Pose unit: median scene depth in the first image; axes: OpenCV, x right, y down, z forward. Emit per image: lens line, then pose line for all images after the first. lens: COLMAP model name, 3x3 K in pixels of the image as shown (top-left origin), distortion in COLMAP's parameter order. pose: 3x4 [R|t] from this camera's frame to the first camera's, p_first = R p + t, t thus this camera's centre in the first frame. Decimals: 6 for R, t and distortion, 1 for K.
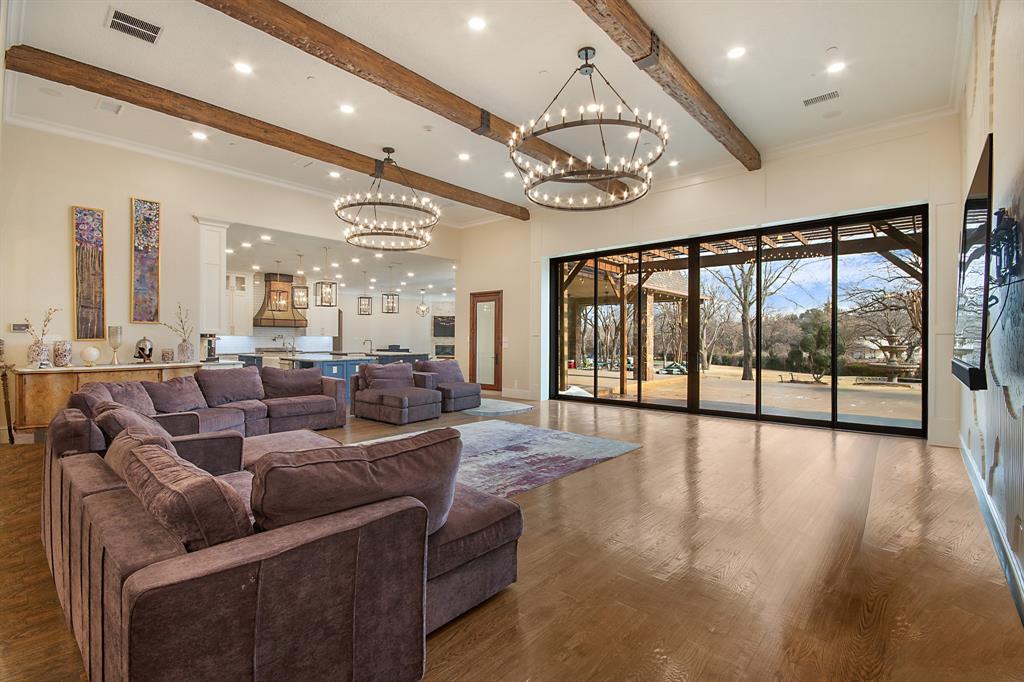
lens RADIAL K [[448.8, 0, 512.0], [0, 448.8, 341.0], [0, 0, 1]] dist [-0.000737, 0.000171]
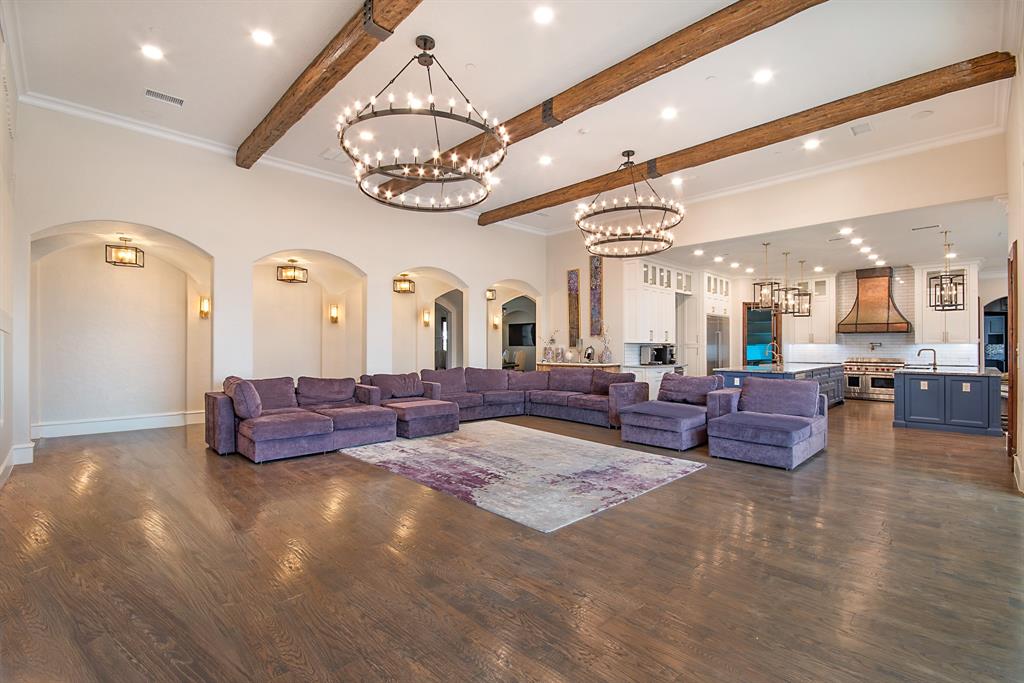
lens RADIAL K [[450.8, 0, 511.4], [0, 450.8, 350.4], [0, 0, 1]] dist [0.001203, 0.000150]
pose [[-0.055573, 0.008431, -0.998419, 1.001819], [-0.005322, 0.999948, 0.008740, -0.008476], [0.998440, 0.005799, -0.055525, 1.124261]]
